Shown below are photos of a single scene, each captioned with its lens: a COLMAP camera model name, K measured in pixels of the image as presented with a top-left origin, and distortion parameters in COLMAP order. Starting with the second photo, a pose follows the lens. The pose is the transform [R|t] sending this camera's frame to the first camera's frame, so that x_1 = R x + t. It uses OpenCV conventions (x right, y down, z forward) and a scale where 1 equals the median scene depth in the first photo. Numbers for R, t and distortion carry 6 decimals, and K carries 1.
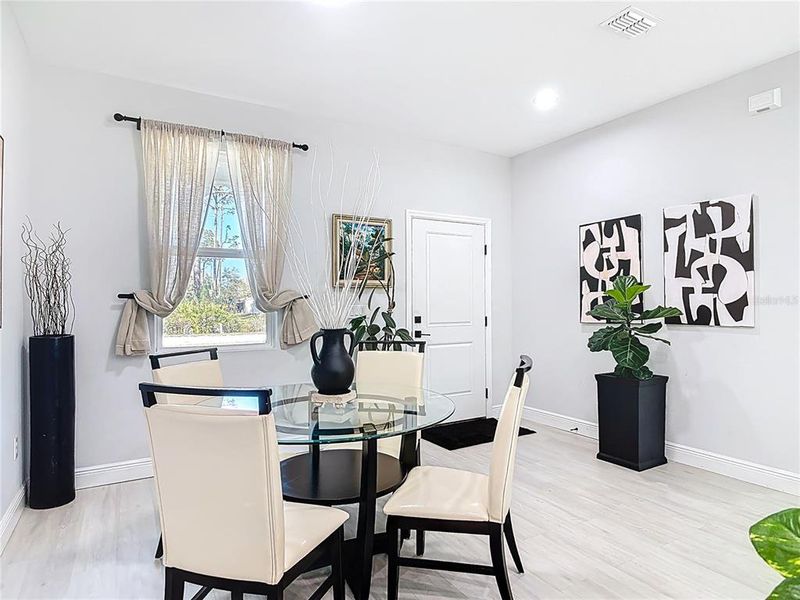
lens RADIAL K [[466.2, 0, 398.9], [0, 466.2, 299.8], [0, 0, 1]] dist [-0.018344, -0.000798]
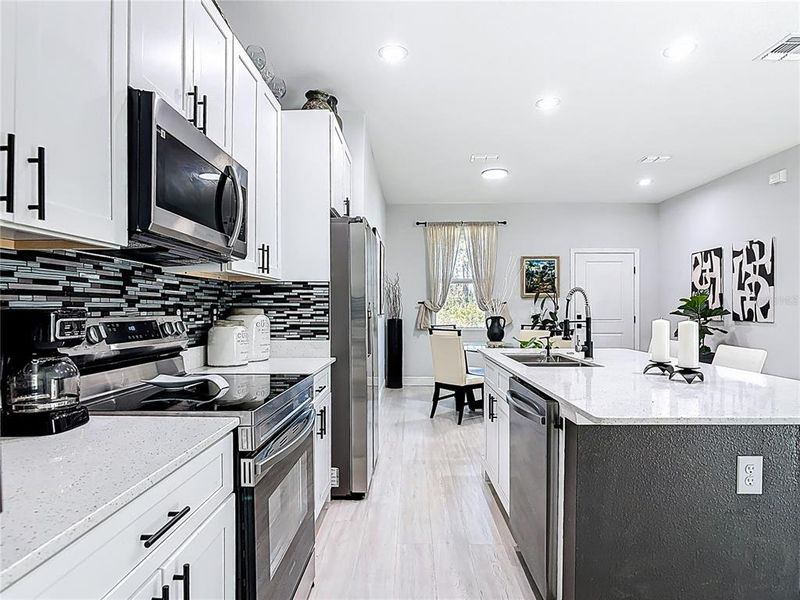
lens RADIAL K [[466.2, 0, 398.9], [0, 466.2, 299.8], [0, 0, 1]] dist [-0.018344, -0.000798]
pose [[0.848262, -0.004122, -0.529562, 0.476772], [-0.000623, 0.999961, -0.008782, -0.002740], [0.529577, 0.007780, 0.848226, -0.898629]]
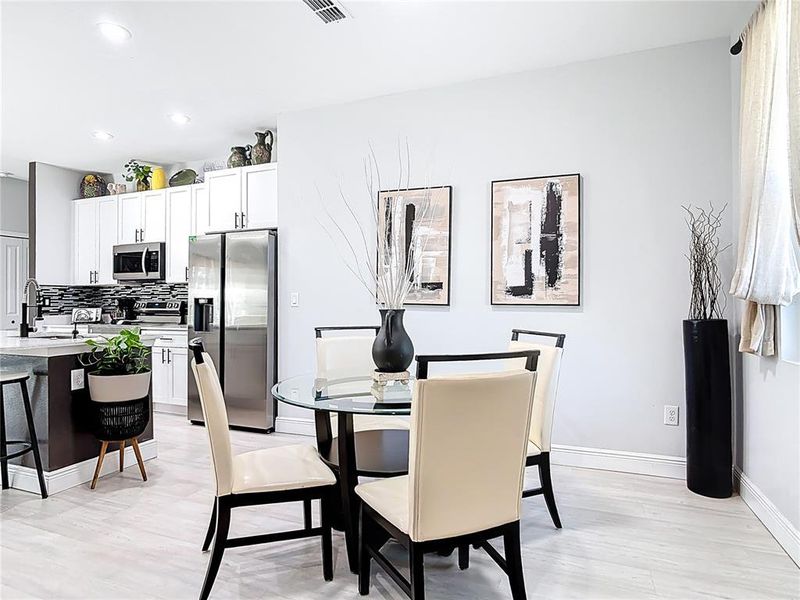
lens RADIAL K [[466.2, 0, 398.9], [0, 466.2, 299.8], [0, 0, 1]] dist [-0.018344, -0.000798]
pose [[-0.786151, 0.007578, -0.617988, 0.311695], [0.014043, 0.999886, -0.005603, 0.028176], [0.617875, -0.013083, -0.786167, 1.156933]]
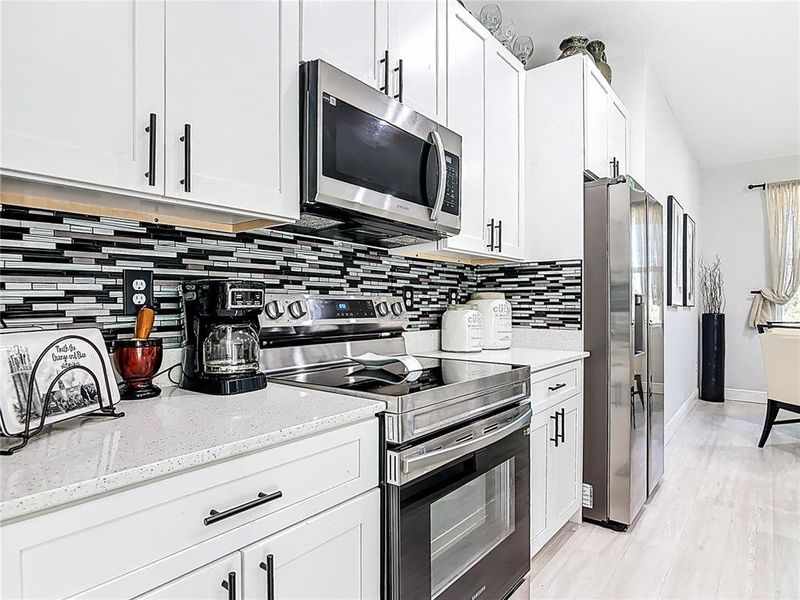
lens RADIAL K [[459.5, 0, 396.9], [0, 459.5, 304.7], [0, 0, 1]] dist [-0.000510, -0.013366]
pose [[0.352542, 0.008156, -0.935760, 0.472527], [0.002172, 0.999952, 0.009533, 0.017246], [0.935793, -0.005393, 0.352507, -0.754330]]
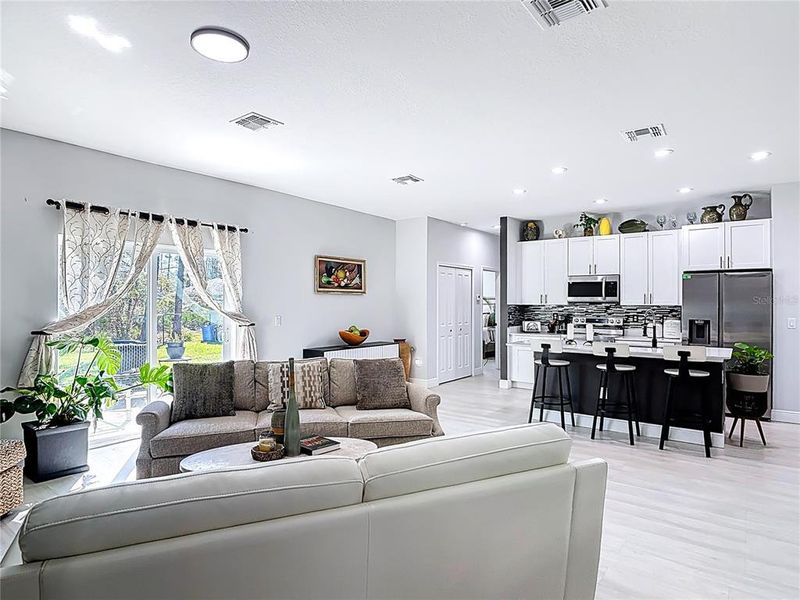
lens RADIAL K [[464.4, 0, 400.0], [0, 464.4, 300.0], [0, 0, 1]] dist [-0.004830, -0.001110]
pose [[-0.924239, 0.000598, -0.381815, 1.641448], [0.004395, 0.999949, -0.009073, -0.054035], [0.381790, -0.010063, -0.924194, 1.008497]]
